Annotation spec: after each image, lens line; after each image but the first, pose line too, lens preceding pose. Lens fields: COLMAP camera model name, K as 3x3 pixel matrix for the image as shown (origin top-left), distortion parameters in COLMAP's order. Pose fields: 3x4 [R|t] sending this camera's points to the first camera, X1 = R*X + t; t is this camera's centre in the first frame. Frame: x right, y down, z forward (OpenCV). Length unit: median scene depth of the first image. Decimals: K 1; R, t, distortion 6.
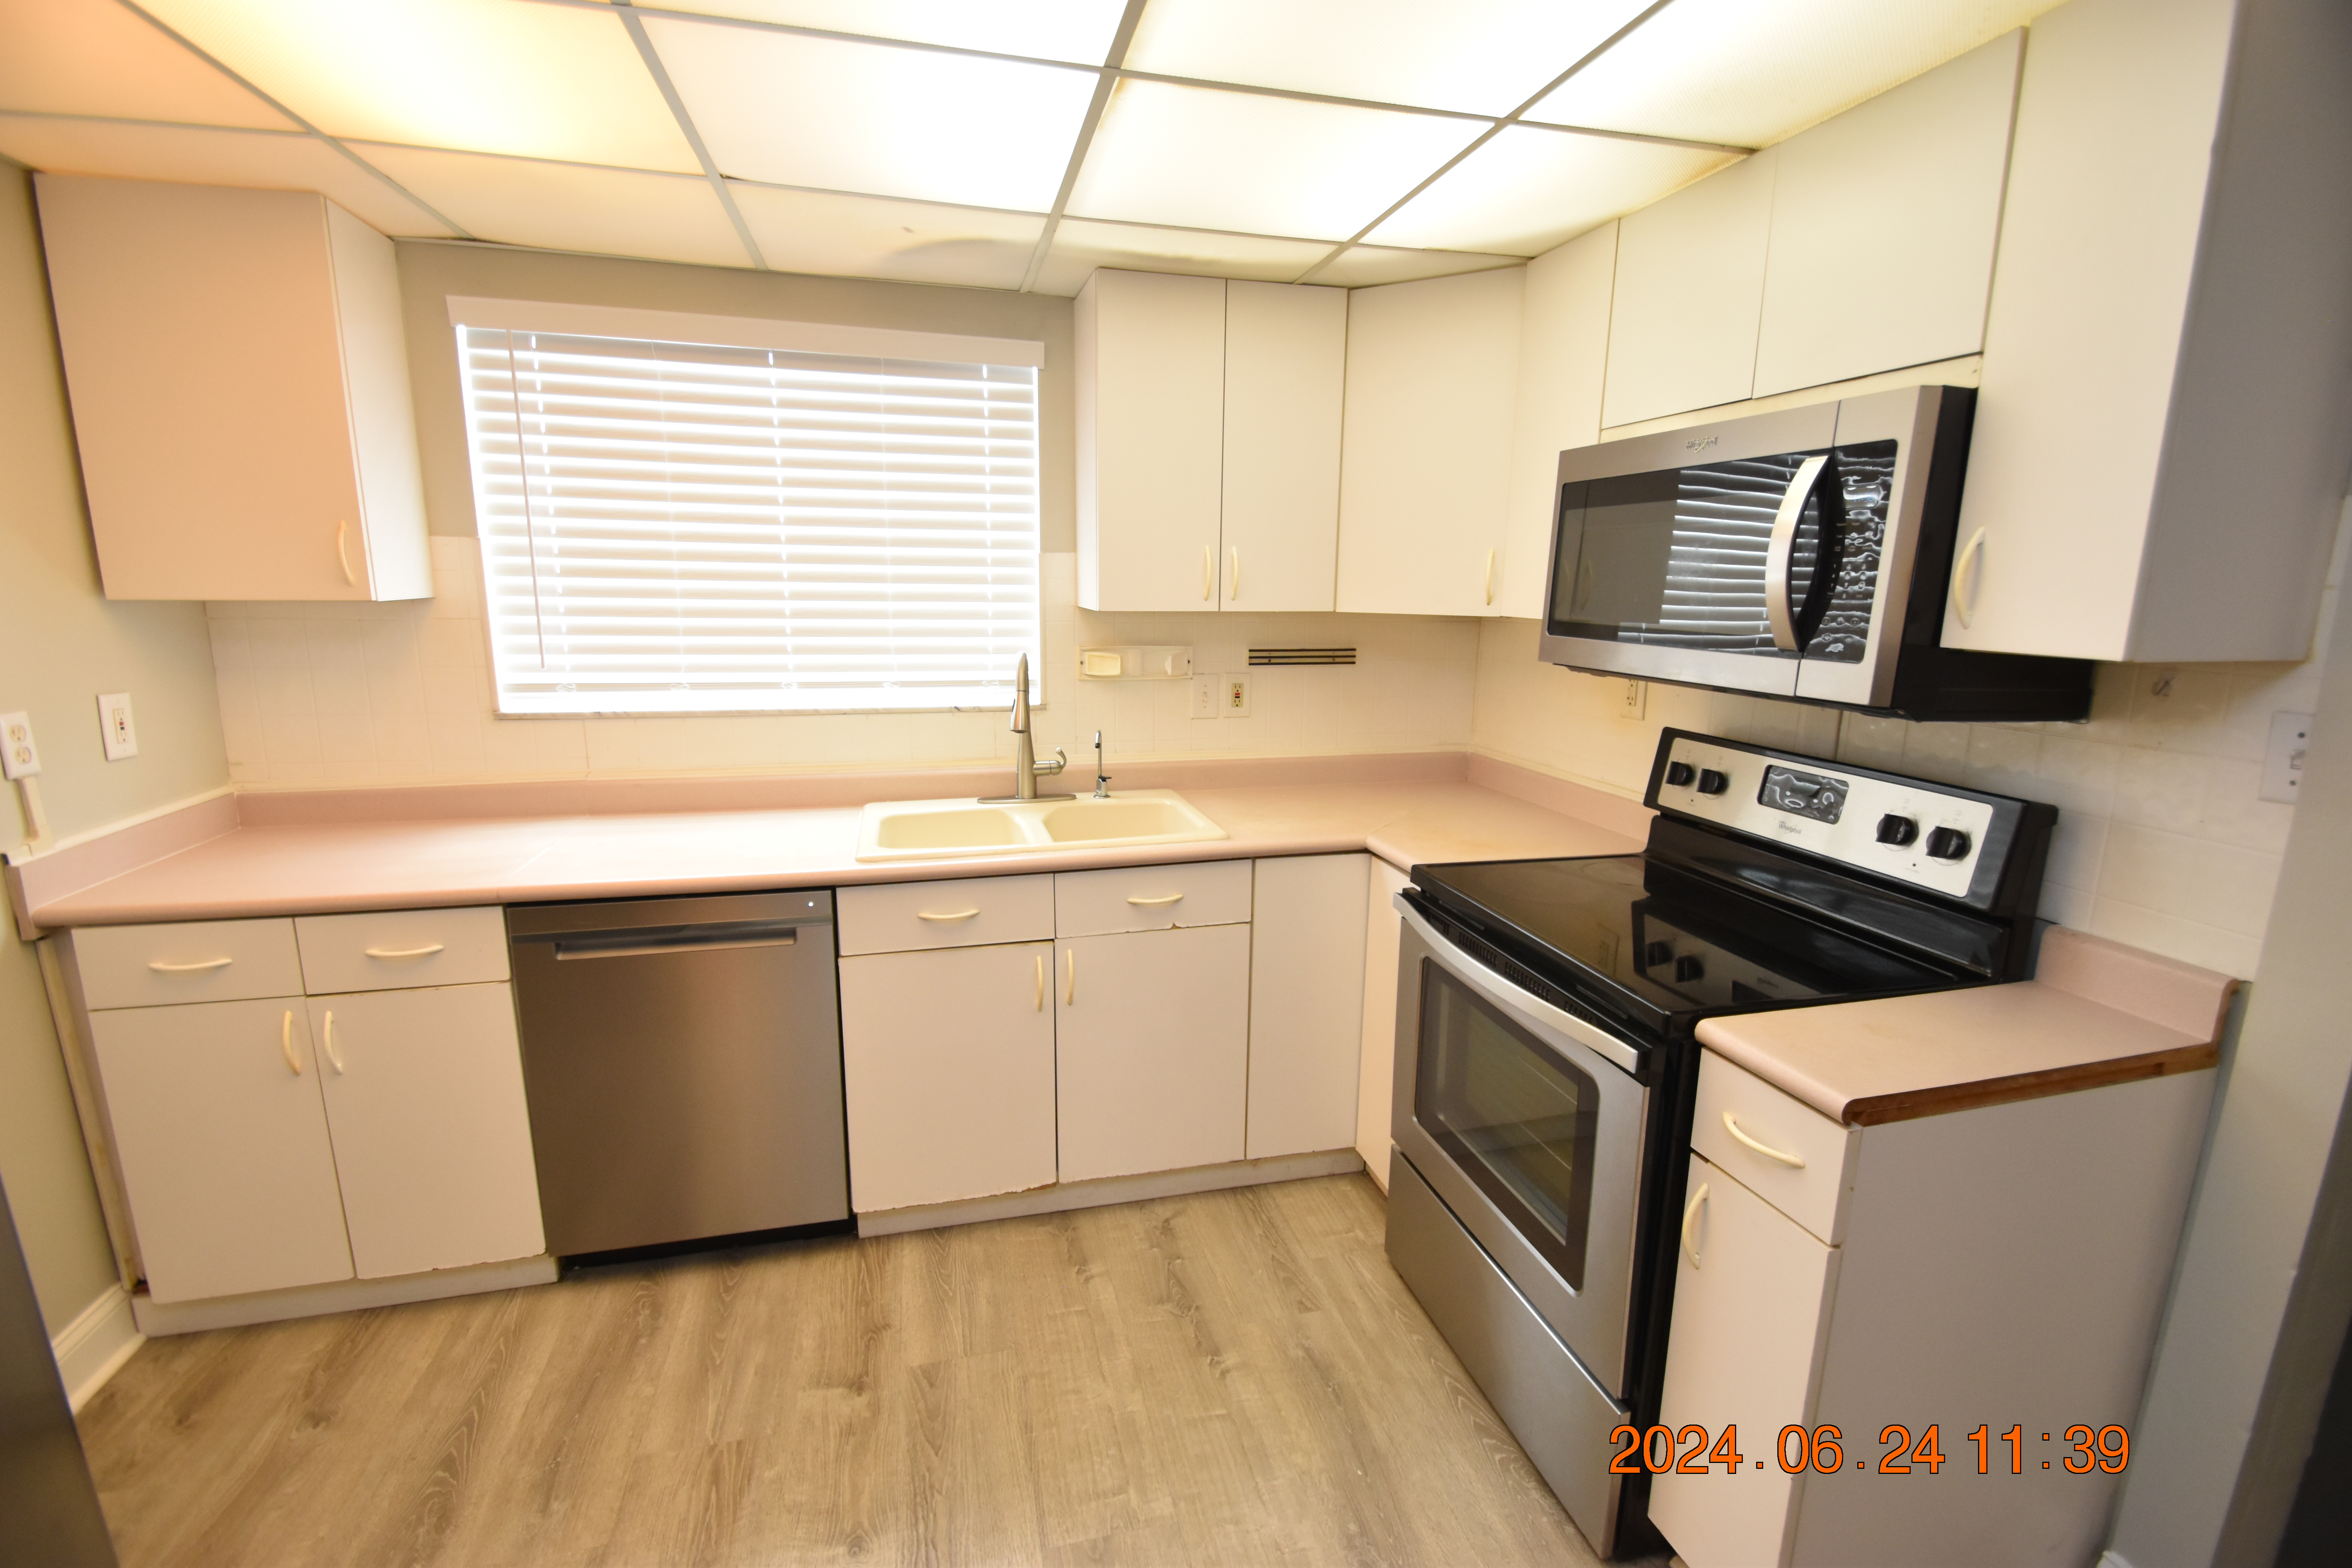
lens RADIAL K [[1028.7, 0, 1183.0], [0, 1028.7, 789.2], [0, 0, 1]] dist [0.016392, -0.017007]
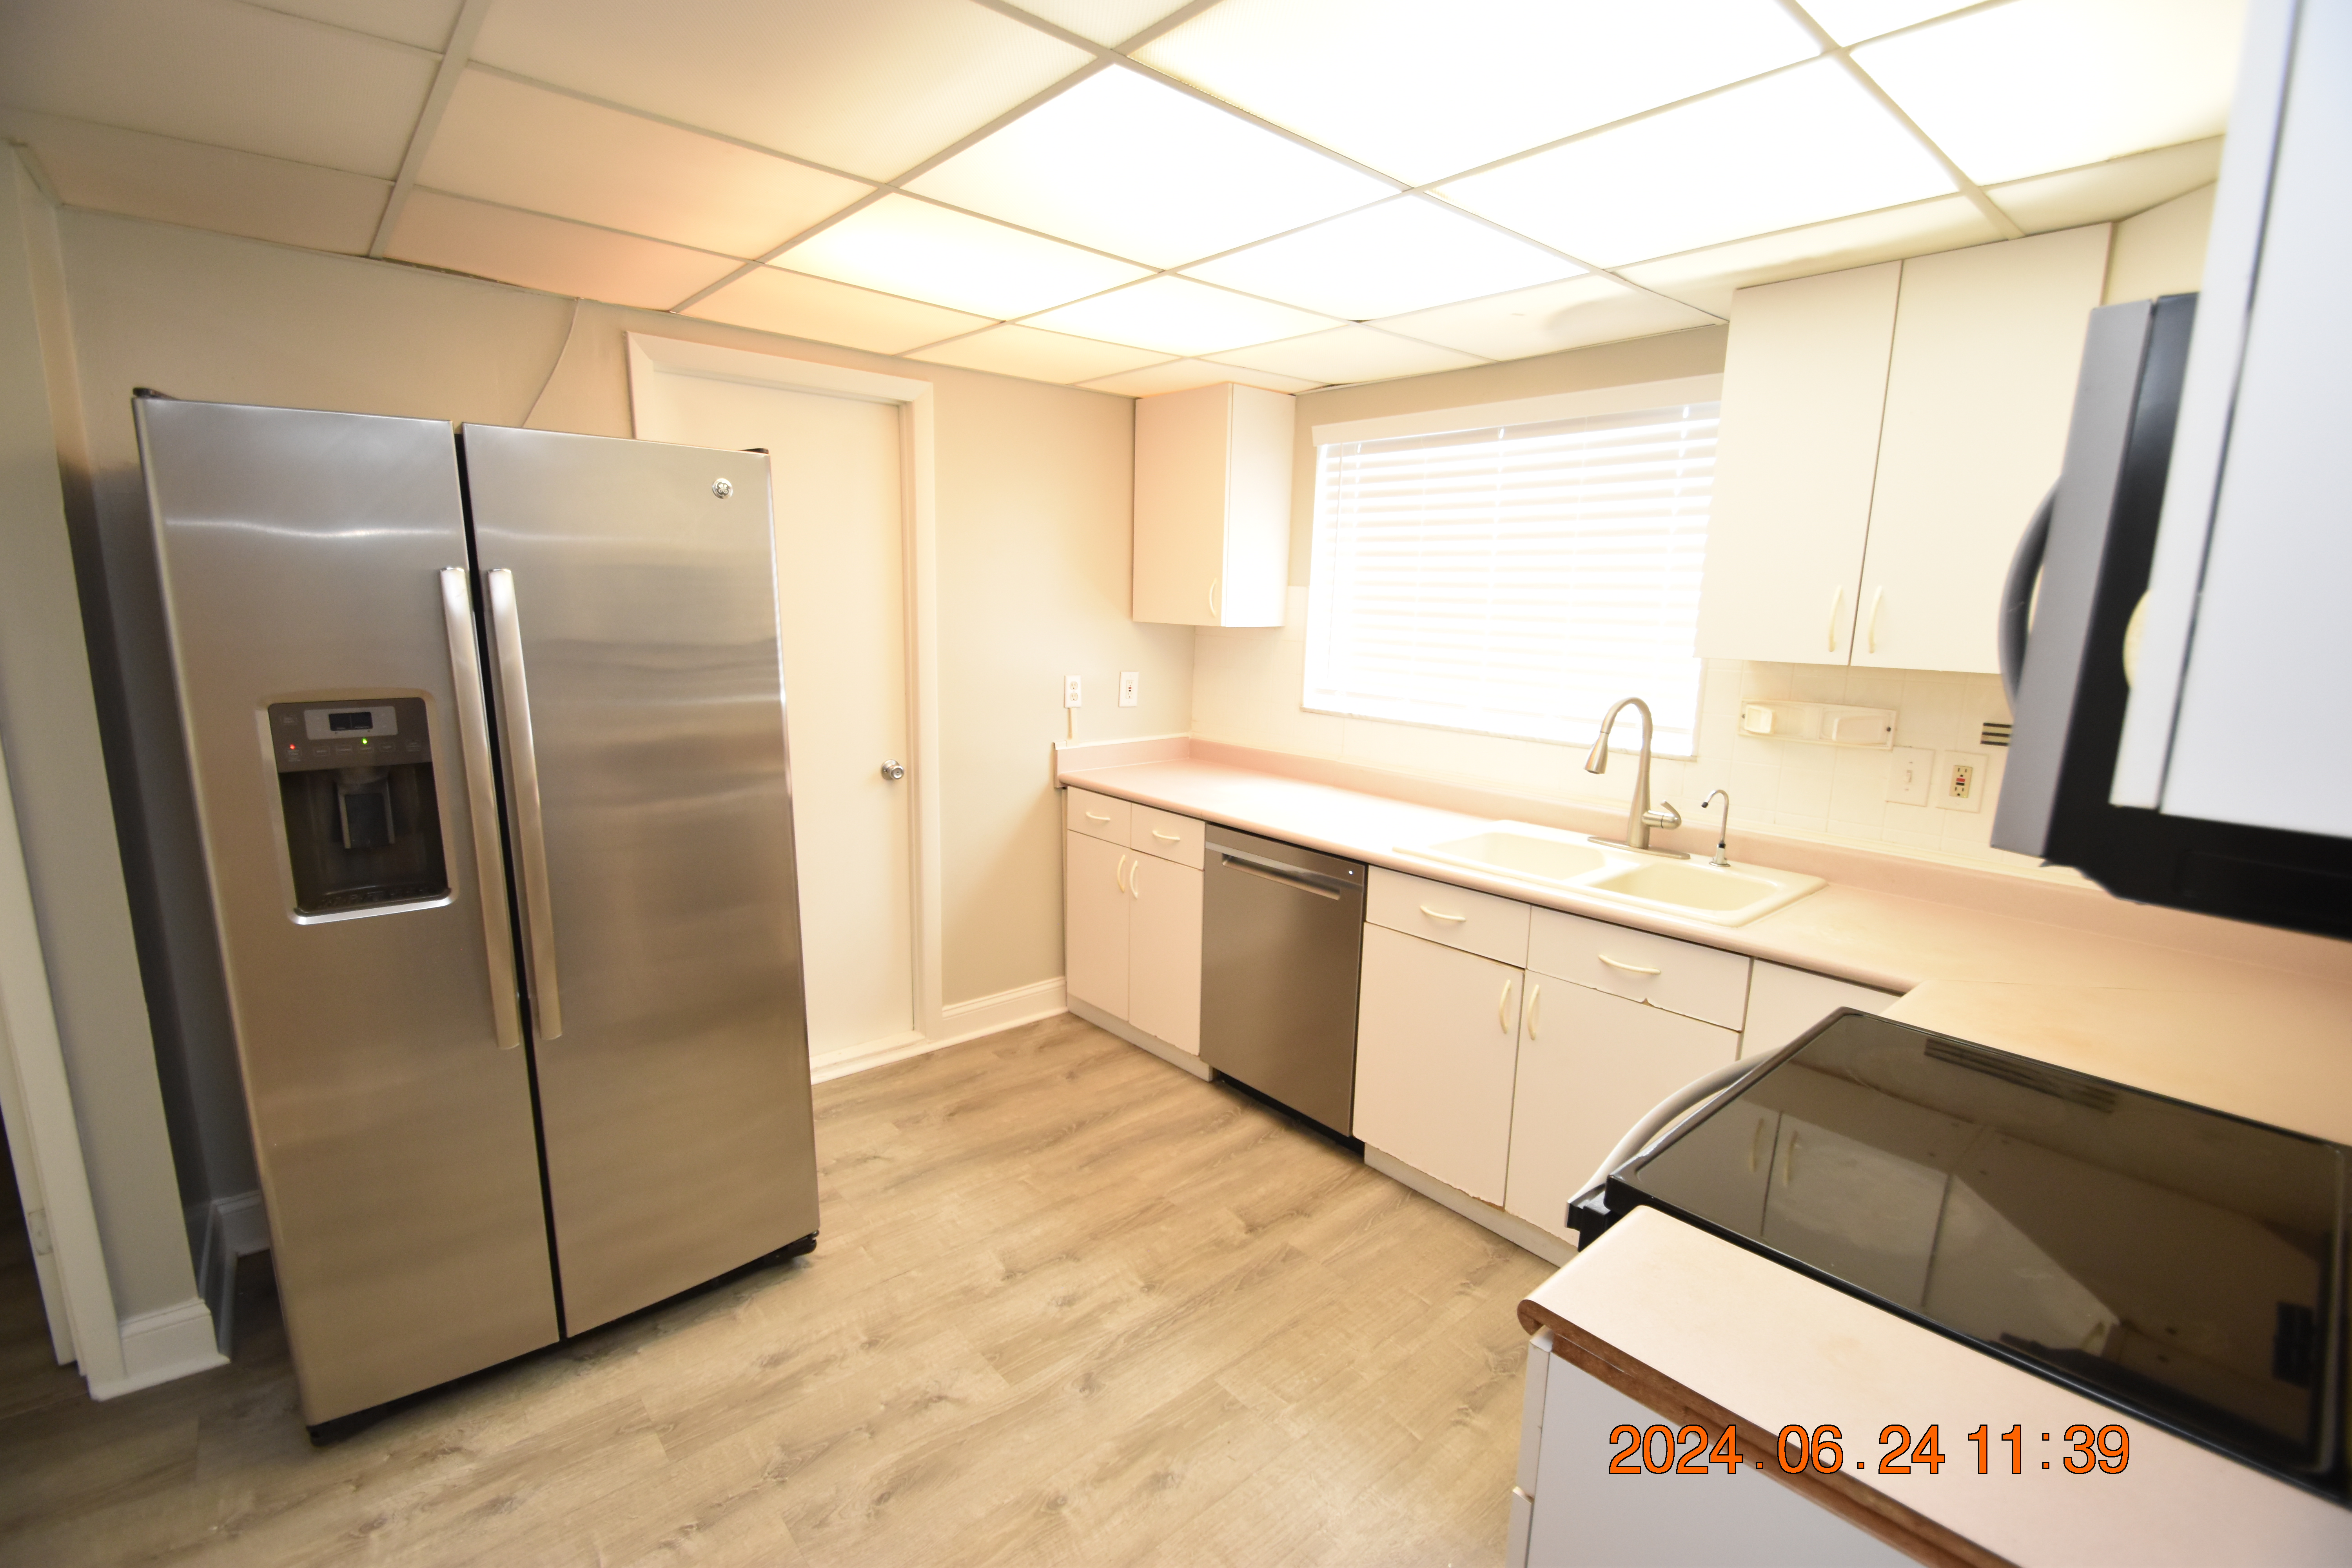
lens RADIAL K [[1028.7, 0, 1161.5], [0, 1028.7, 785.9], [0, 0, 1]] dist [0.016392, -0.017007]
pose [[0.449487, 0.159308, -0.878967, 0.636164], [-0.196065, 0.977570, 0.076915, -0.044266], [0.871504, 0.137763, 0.470640, 0.191750]]
